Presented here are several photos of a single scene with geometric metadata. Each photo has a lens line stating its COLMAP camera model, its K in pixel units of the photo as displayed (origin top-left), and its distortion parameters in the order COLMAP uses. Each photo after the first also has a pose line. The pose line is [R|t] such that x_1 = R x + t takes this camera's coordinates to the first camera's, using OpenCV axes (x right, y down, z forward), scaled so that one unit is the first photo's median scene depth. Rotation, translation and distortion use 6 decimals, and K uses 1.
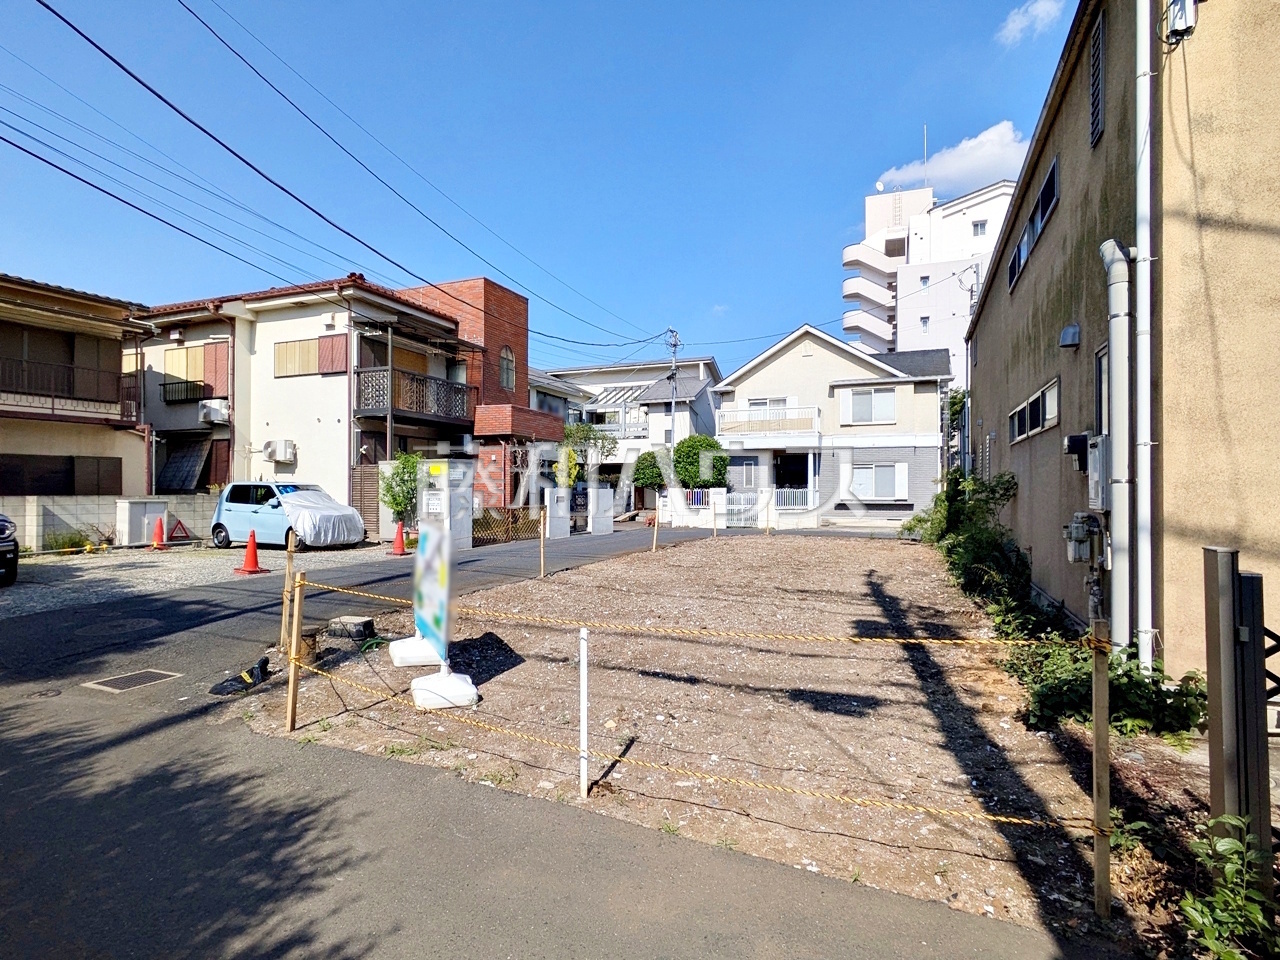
lens RADIAL K [[675.4, 0, 640.1], [0, 675.4, 486.6], [0, 0, 1]] dist [-0.011304, 0.006319]
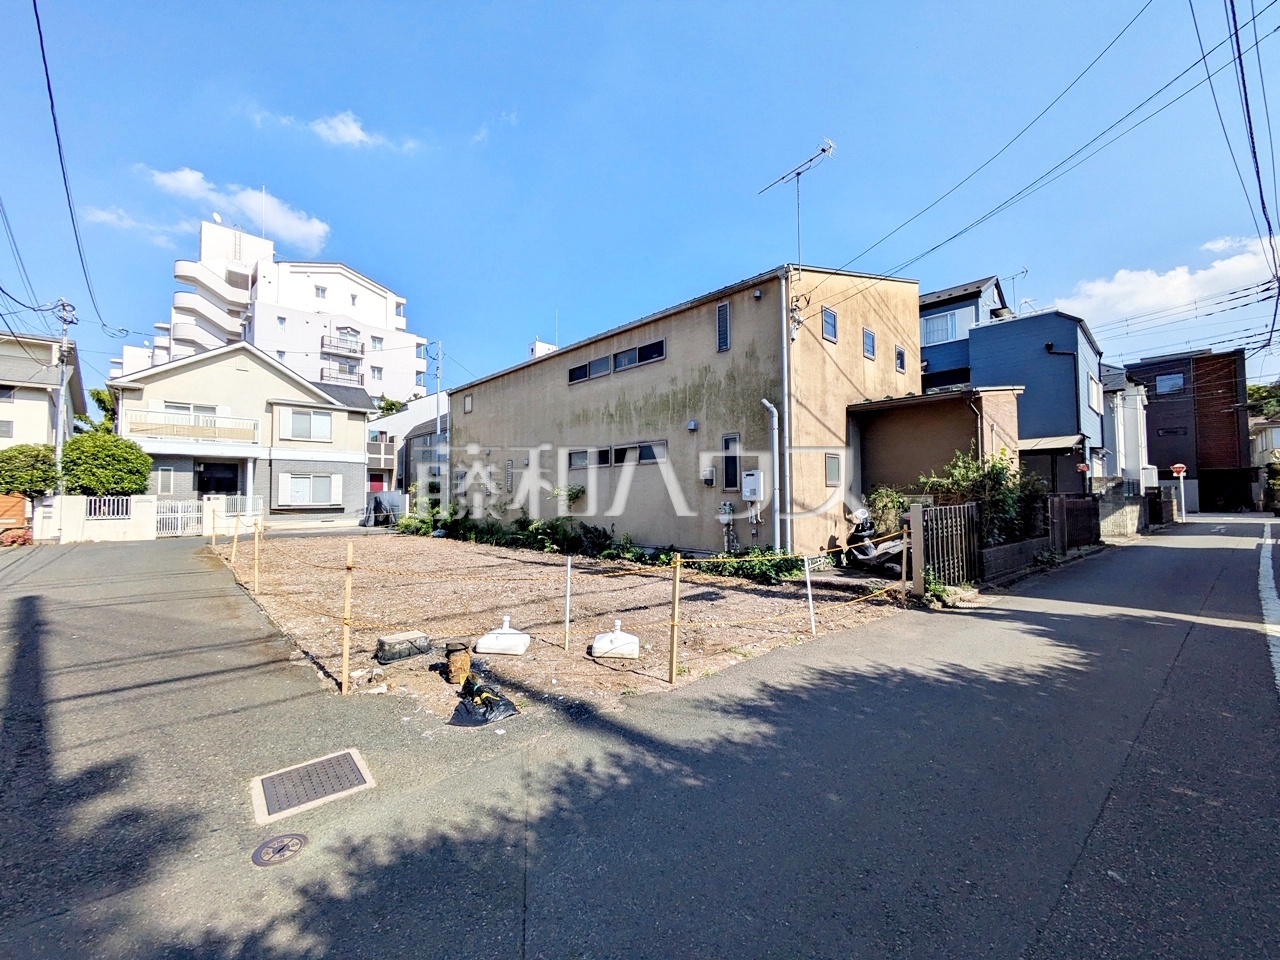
lens RADIAL K [[505.8, 0, 643.6], [0, 505.8, 477.7], [0, 0, 1]] dist [-0.001007, 0.002368]
pose [[0.406681, 0.029210, 0.913103, -0.298290], [0.001405, 0.999468, -0.032599, 0.002876], [-0.913569, 0.014540, 0.406423, 0.138417]]
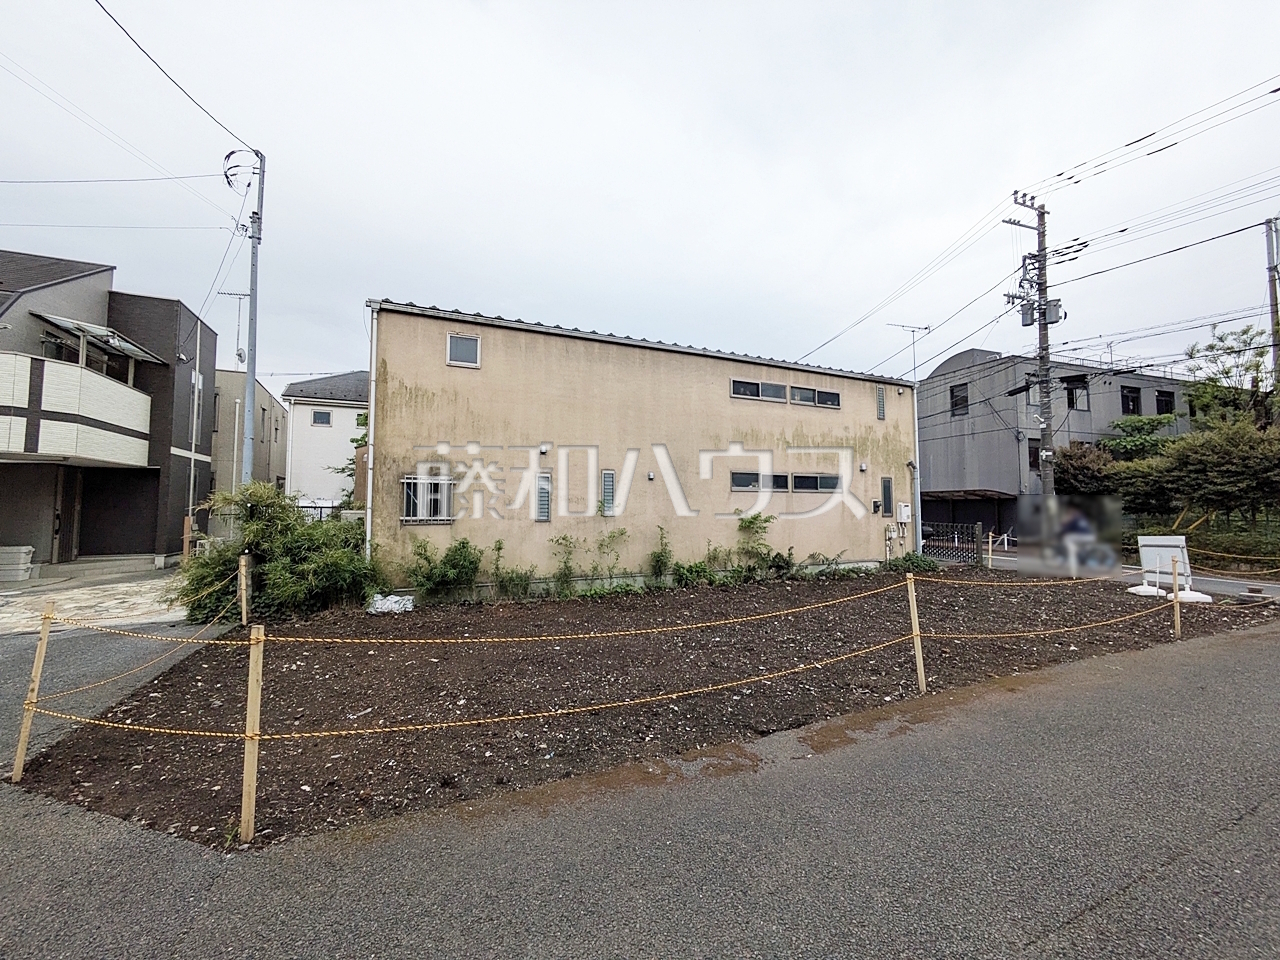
lens RADIAL K [[505.8, 0, 640.0], [0, 505.8, 477.1], [0, 0, 1]] dist [-0.001007, 0.002368]
pose [[-0.731004, 0.042479, 0.681050, -0.053437], [-0.003606, 0.997806, -0.066106, -0.006575], [-0.682363, -0.050779, -0.729247, 1.017876]]
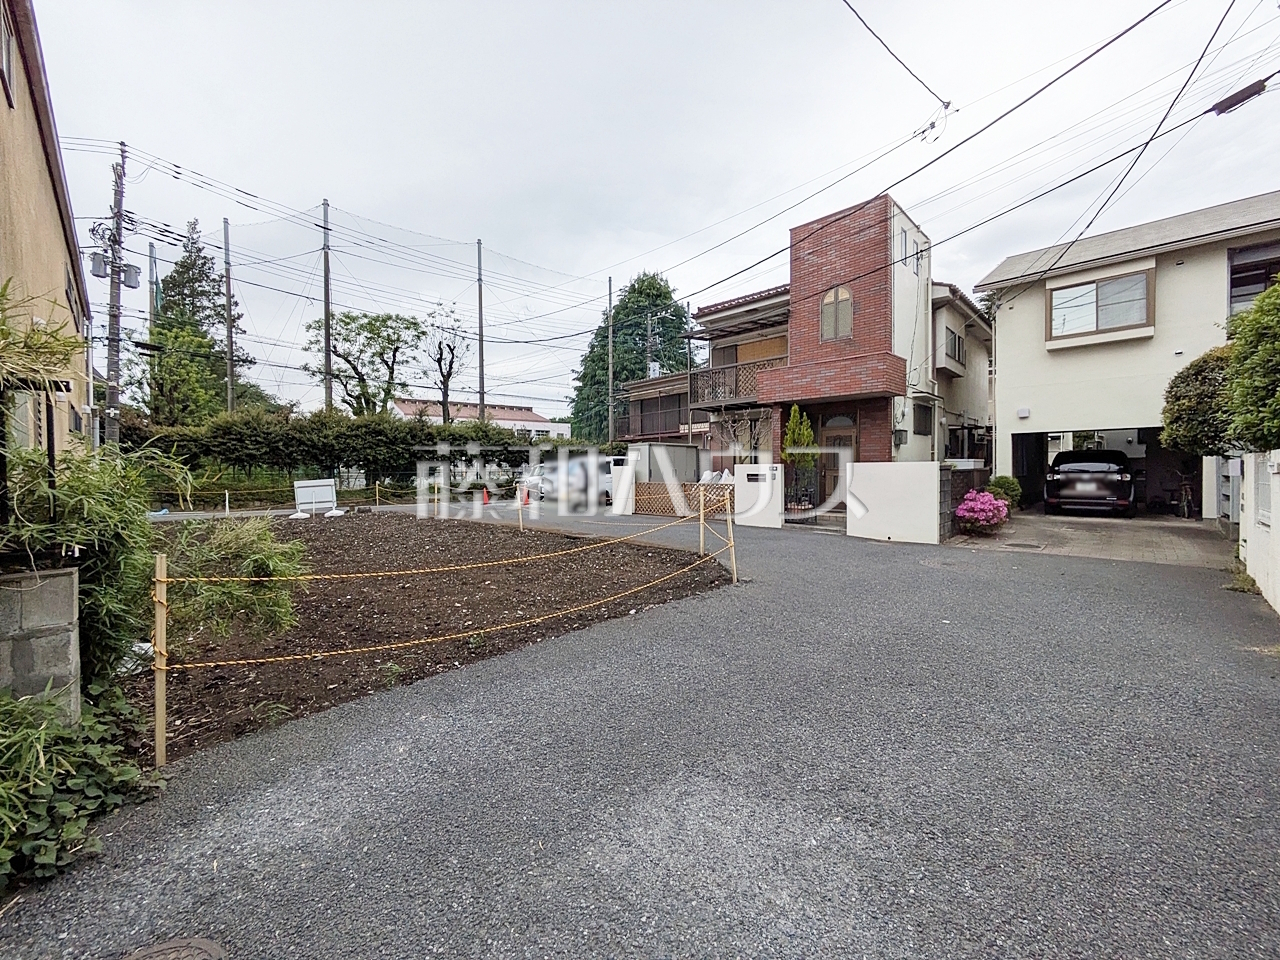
lens RADIAL K [[505.8, 0, 638.6], [0, 505.8, 475.6], [0, 0, 1]] dist [-0.001007, 0.002368]
pose [[-0.379727, 0.013793, -0.924996, 0.484357], [0.014330, 0.999857, 0.009026, 0.010213], [0.924988, -0.009828, -0.379870, 1.090425]]
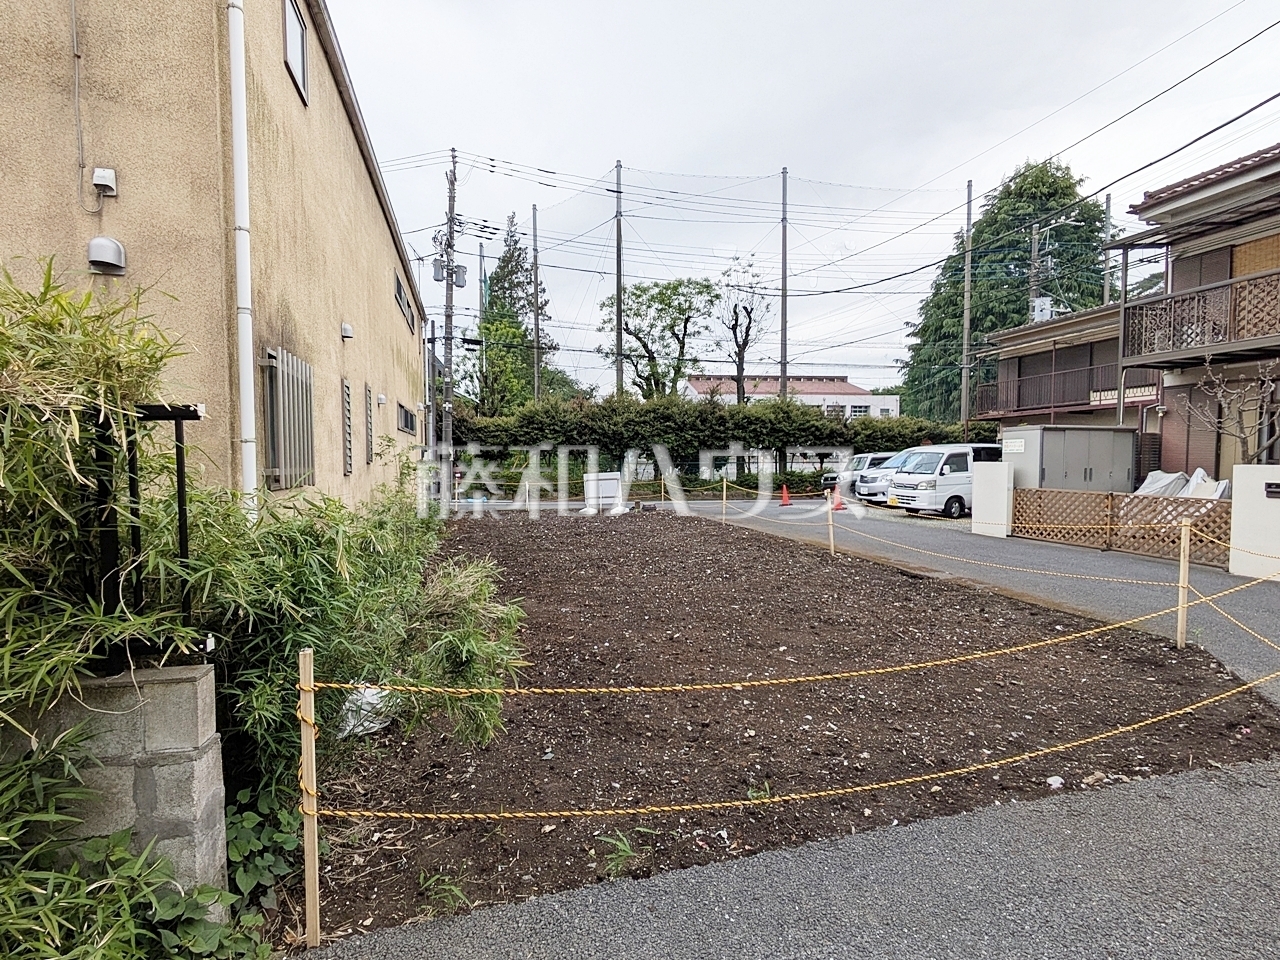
lens RADIAL K [[614.8, 0, 636.3], [0, 614.8, 487.0], [0, 0, 1]] dist [-0.003628, 0.002212]
pose [[-0.797918, 0.031782, -0.601927, 0.433641], [0.006516, 0.999005, 0.044109, -0.001961], [0.602730, 0.031273, -0.797332, 1.051319]]
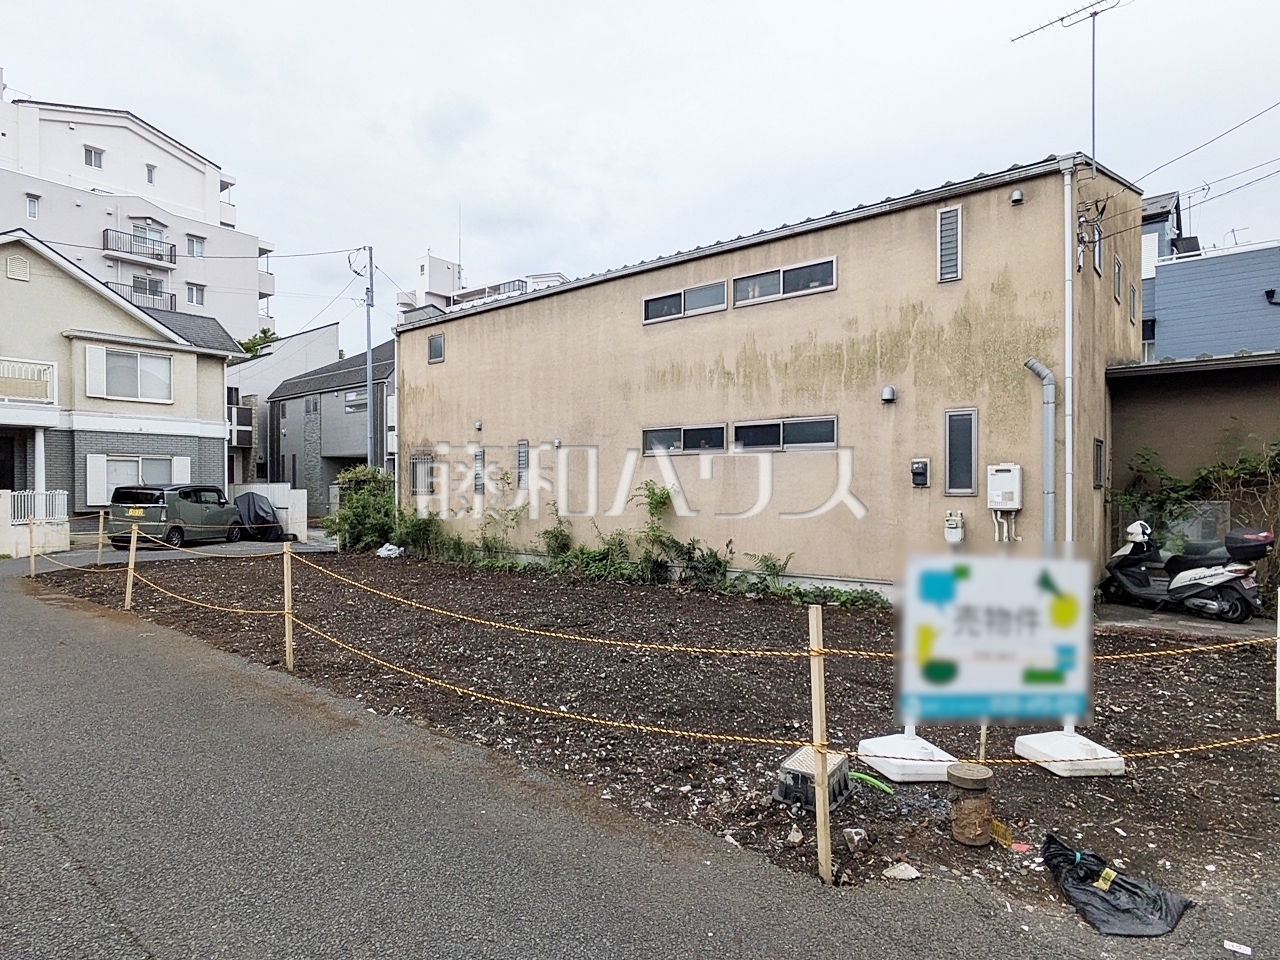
lens RADIAL K [[726.7, 0, 662.0], [0, 726.7, 493.9], [0, 0, 1]] dist [-0.001247, 0.001520]
pose [[0.285843, -0.006509, 0.958254, -0.320210], [-0.006001, 0.999945, 0.008583, -0.002967], [-0.958258, -0.008204, 0.285788, 0.308440]]
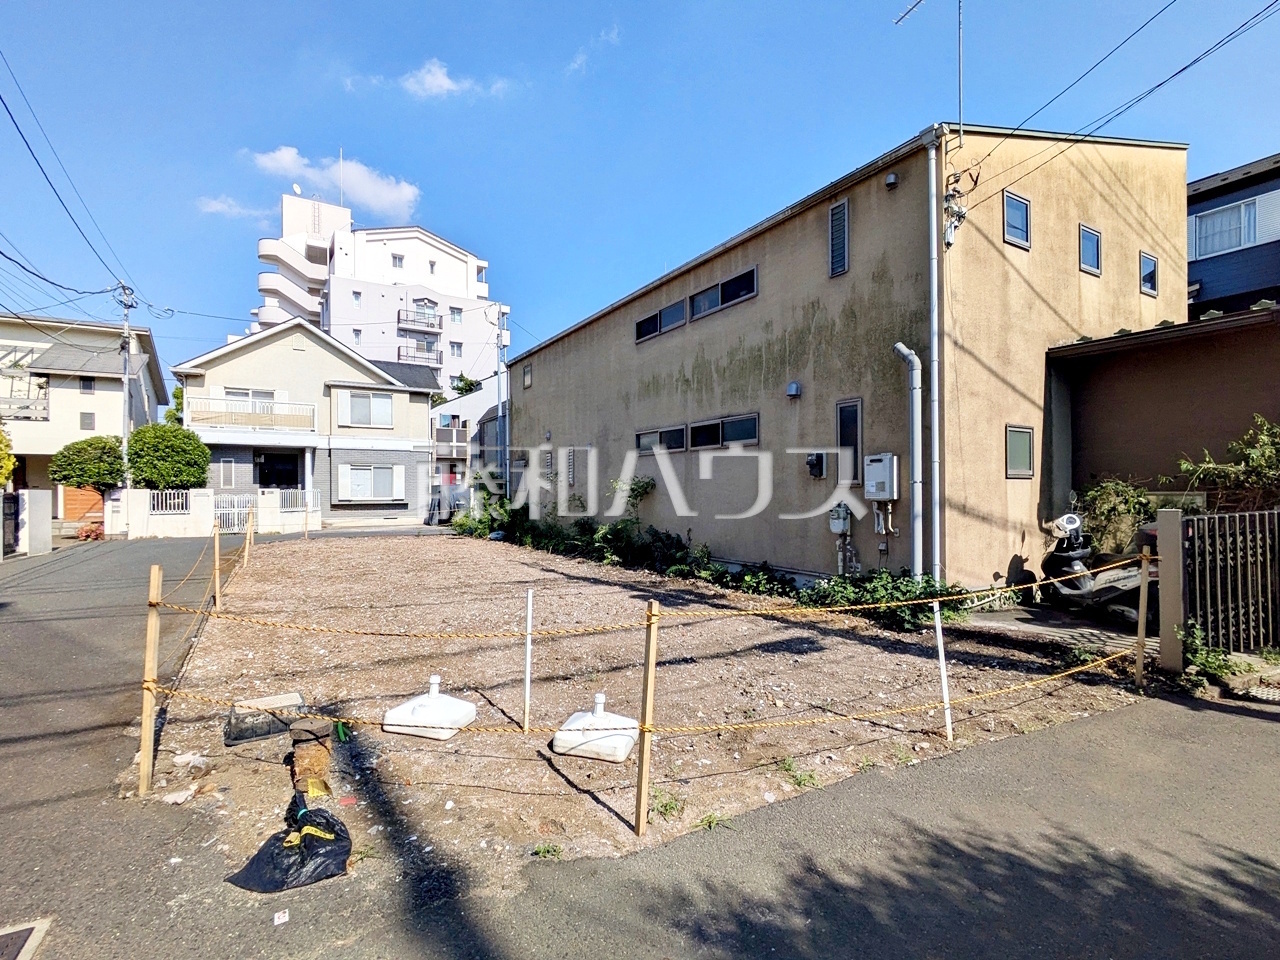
lens RADIAL K [[614.3, 0, 637.4], [0, 614.3, 487.7], [0, 0, 1]] dist [-0.001398, 0.002147]
pose [[0.601552, 0.000318, 0.798834, -0.217250], [-0.000020, 1.000000, -0.000383, 0.001797], [-0.798834, 0.000214, 0.601552, 0.130285]]
